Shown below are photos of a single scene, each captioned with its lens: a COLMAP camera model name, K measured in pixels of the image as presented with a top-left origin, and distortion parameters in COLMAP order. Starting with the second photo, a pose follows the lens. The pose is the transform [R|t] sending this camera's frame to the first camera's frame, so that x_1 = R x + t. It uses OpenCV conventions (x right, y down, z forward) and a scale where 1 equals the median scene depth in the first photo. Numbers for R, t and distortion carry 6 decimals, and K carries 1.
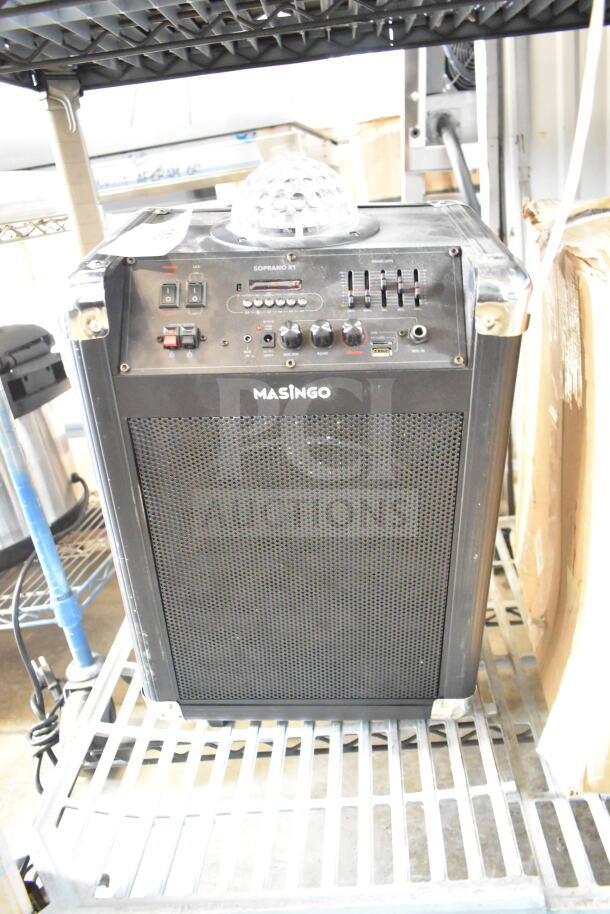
lens RADIAL K [[710.4, 0, 305.0], [0, 710.4, 457.0], [0, 0, 1]] dist [-0.016617, 0.002910]
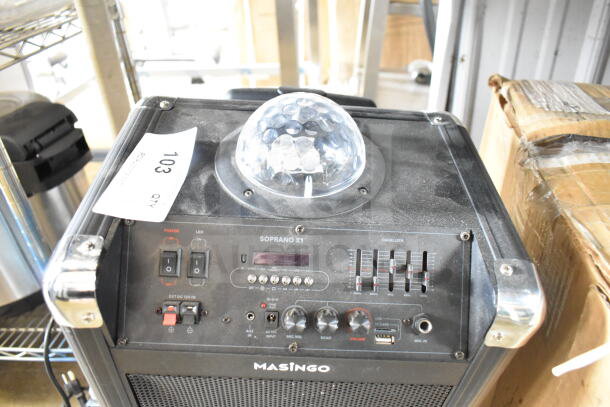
lens RADIAL K [[474.1, 0, 305.0], [0, 474.1, 203.5], [0, 0, 1]] dist [-0.016617, 0.002910]
pose [[0.994814, 0.058624, 0.083118, -0.069239], [-0.072896, 0.980837, 0.180677, -0.440555], [-0.070933, -0.185799, 0.980024, 0.382722]]
